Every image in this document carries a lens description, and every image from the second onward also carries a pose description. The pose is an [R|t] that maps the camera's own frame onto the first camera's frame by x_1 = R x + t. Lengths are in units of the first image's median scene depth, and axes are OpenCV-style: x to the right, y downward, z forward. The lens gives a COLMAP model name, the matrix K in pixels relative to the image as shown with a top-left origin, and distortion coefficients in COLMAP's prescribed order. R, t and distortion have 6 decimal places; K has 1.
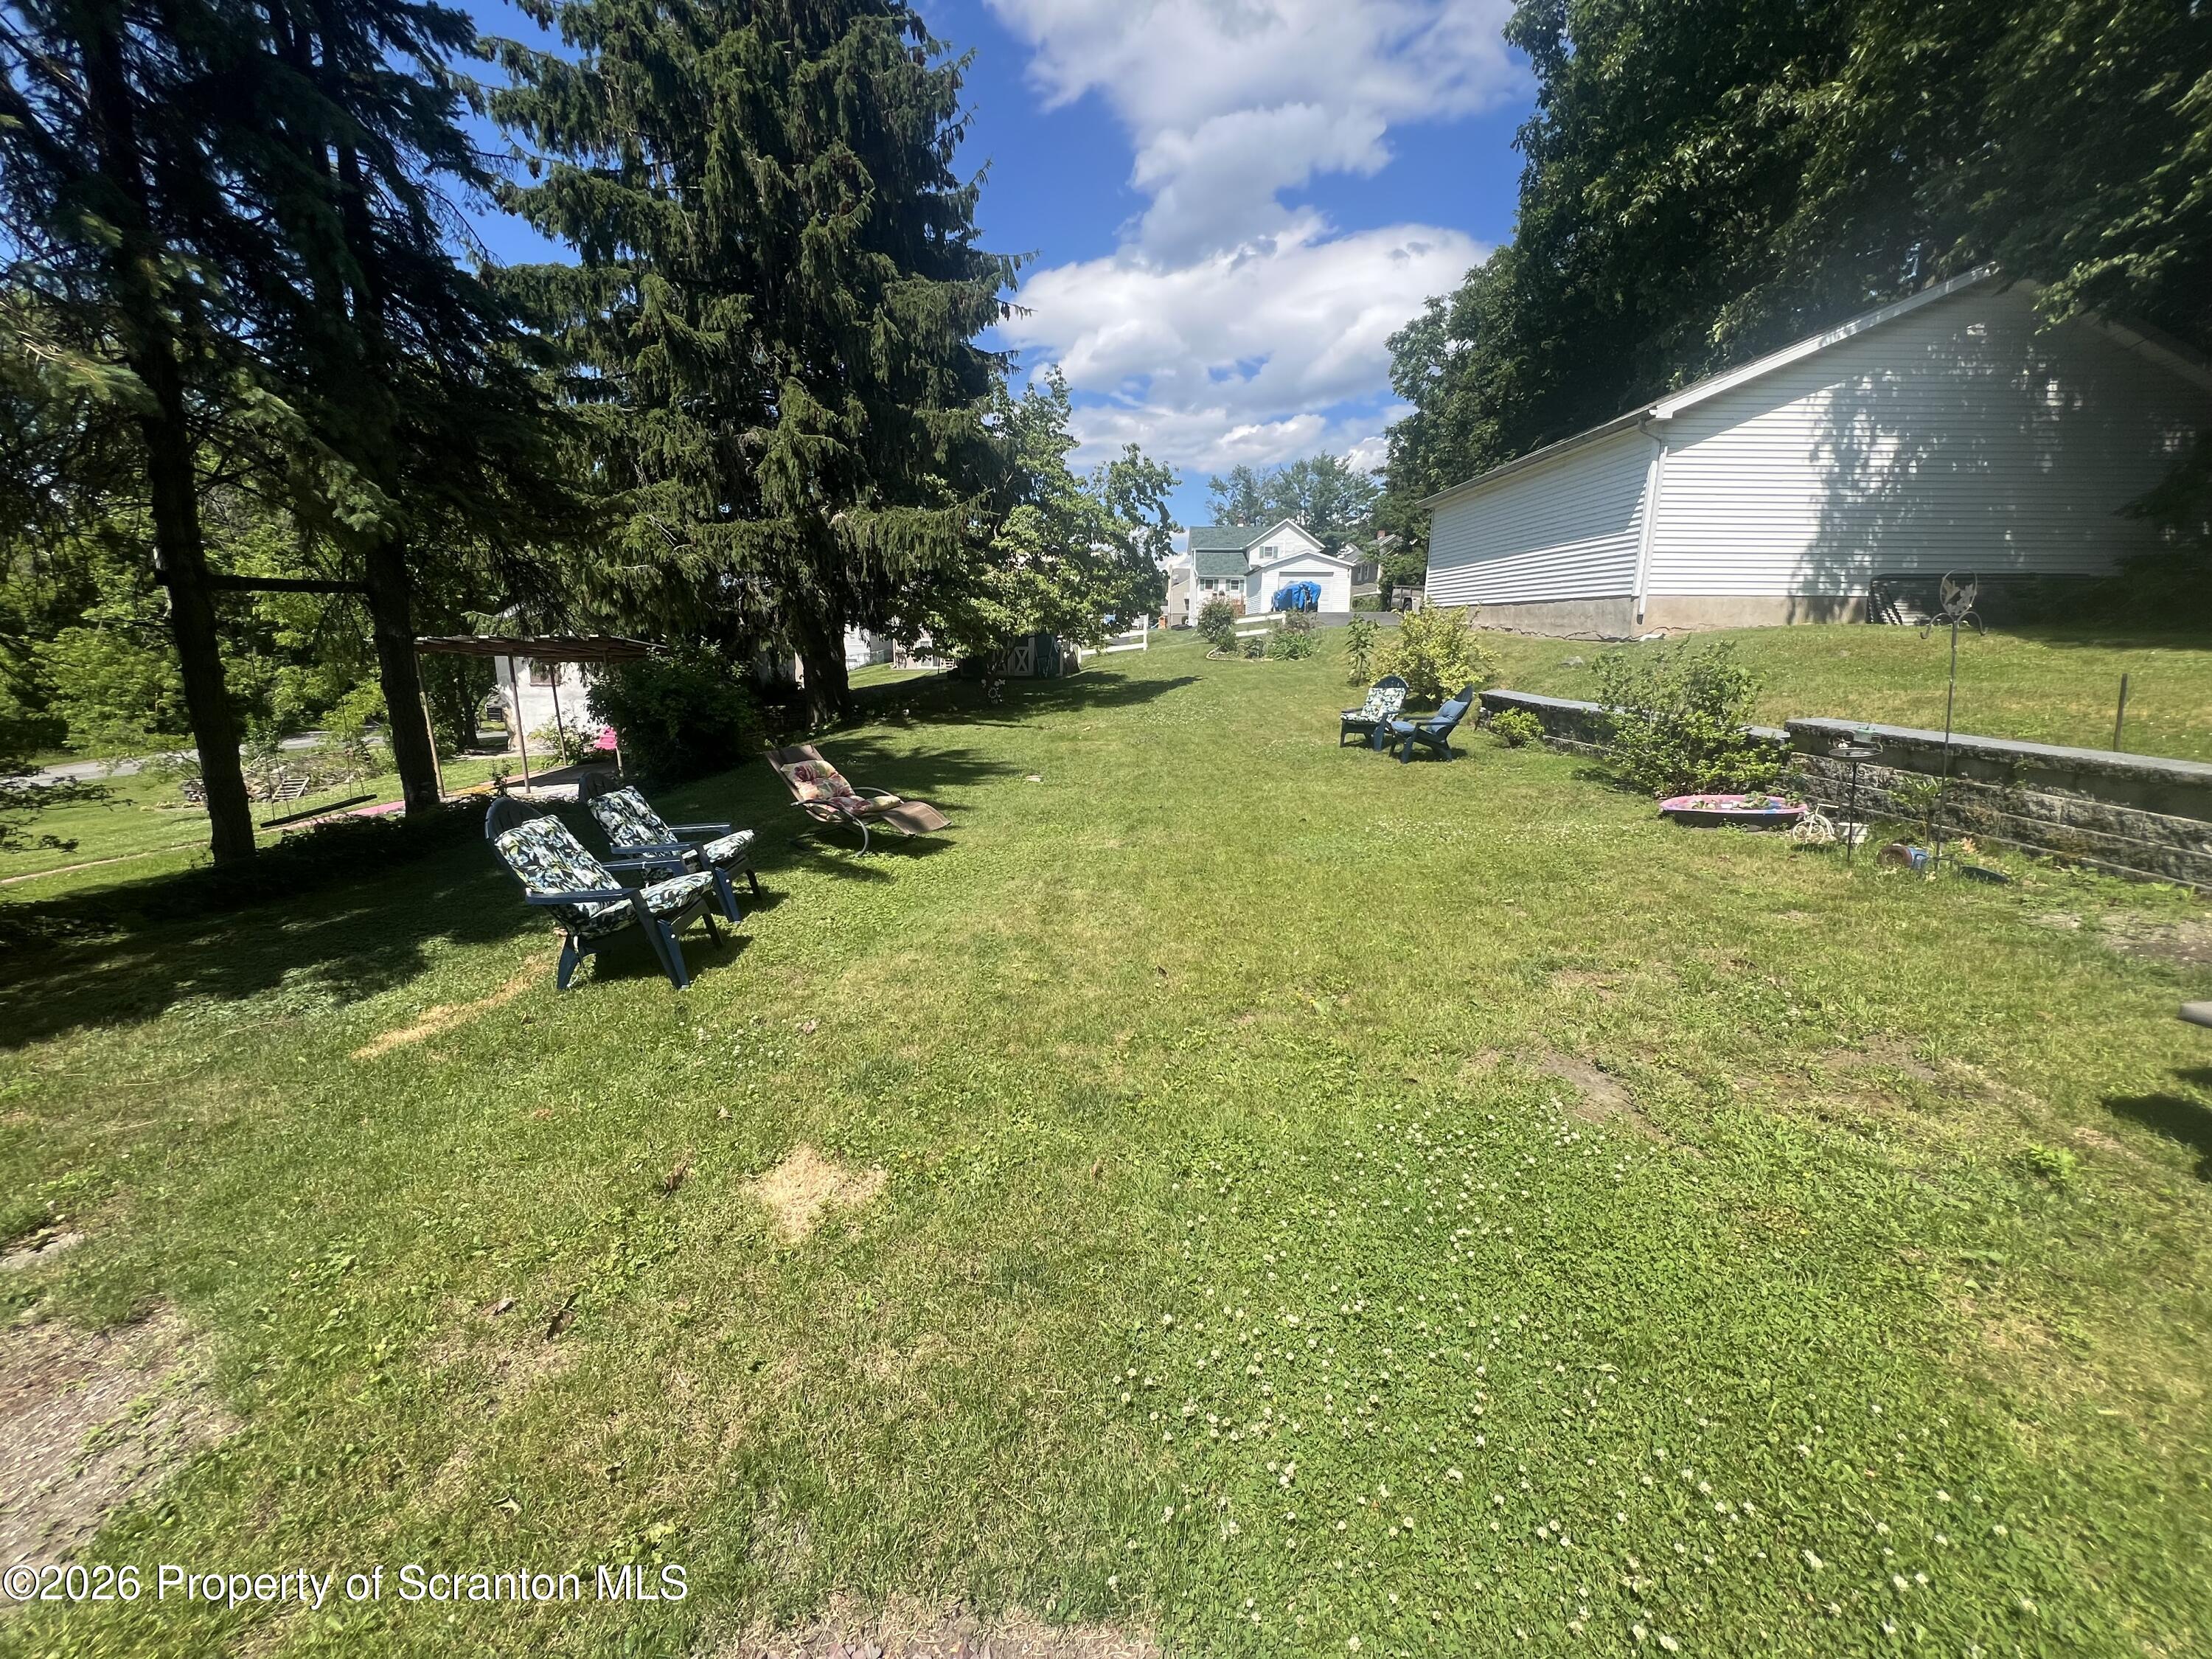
lens RADIAL K [[890.0, 0, 1102.2], [0, 890.0, 824.8], [0, 0, 1]] dist [-0.009646, -0.000075]
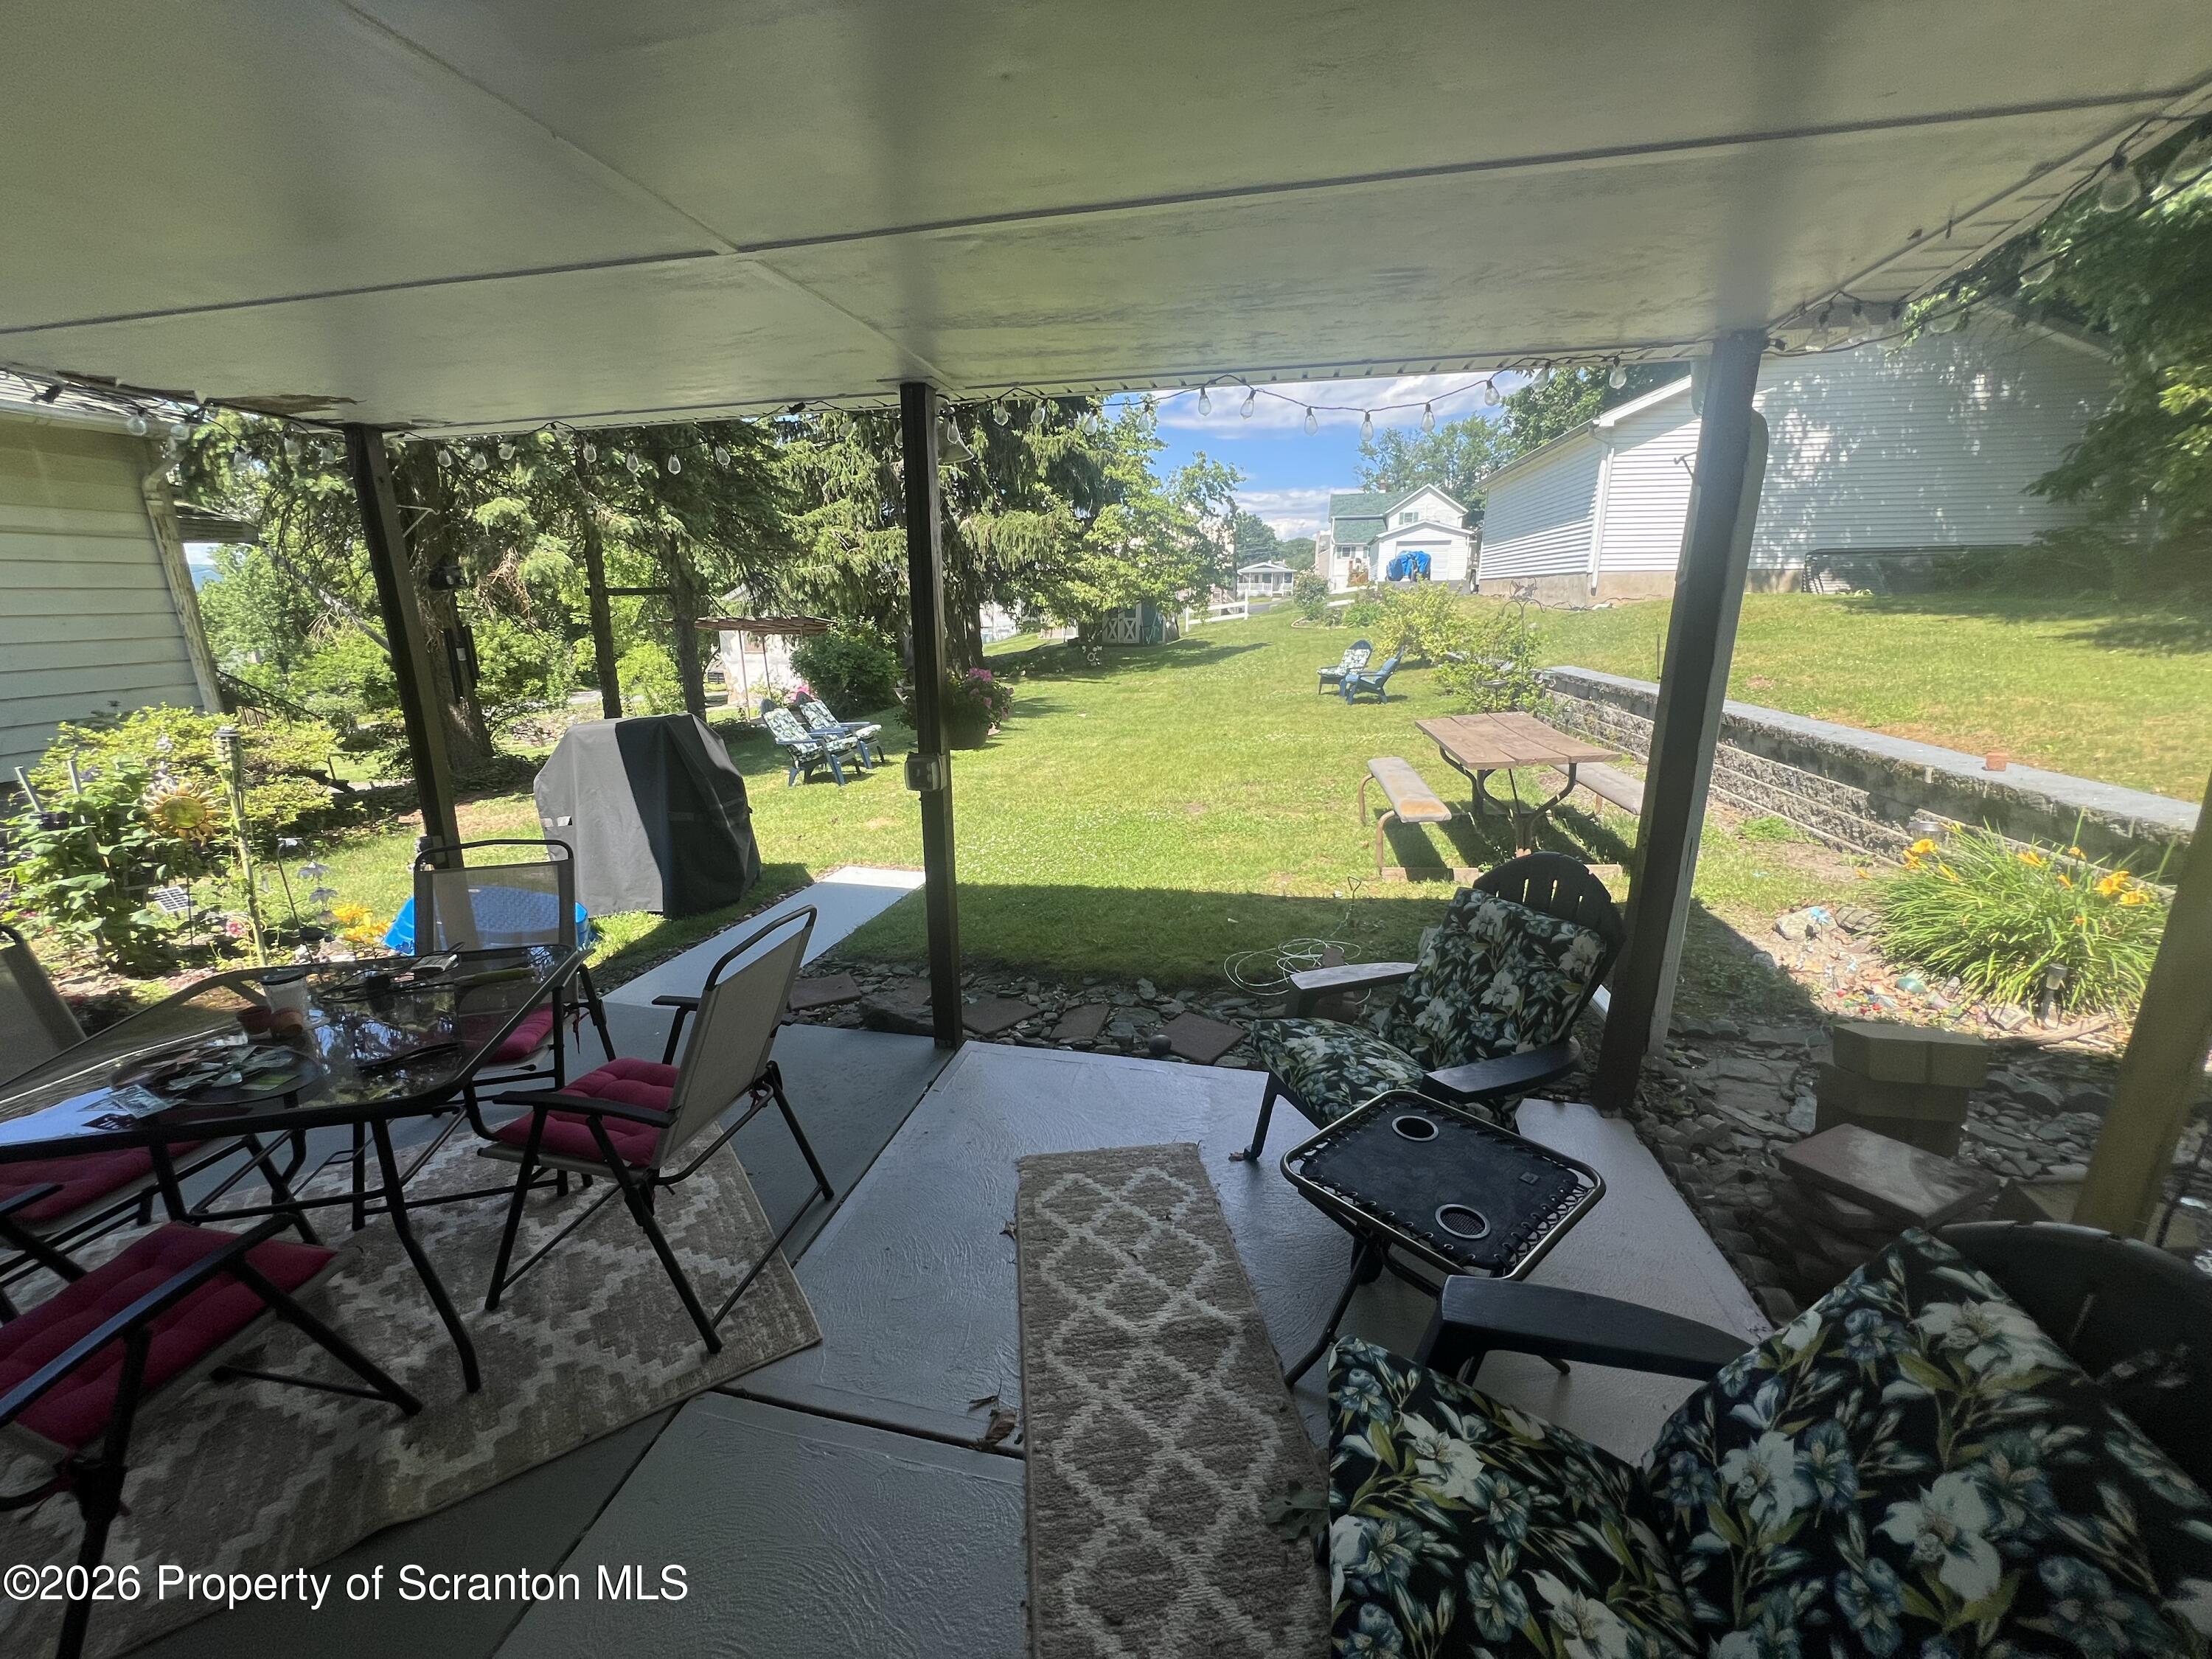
lens RADIAL K [[890.0, 0, 1104.5], [0, 890.0, 830.6], [0, 0, 1]] dist [-0.009646, -0.000075]
pose [[0.984694, 0.029224, -0.171822, 0.138712], [-0.022206, 0.998844, 0.042626, 0.047737], [0.172869, -0.038158, 0.984205, -0.266643]]
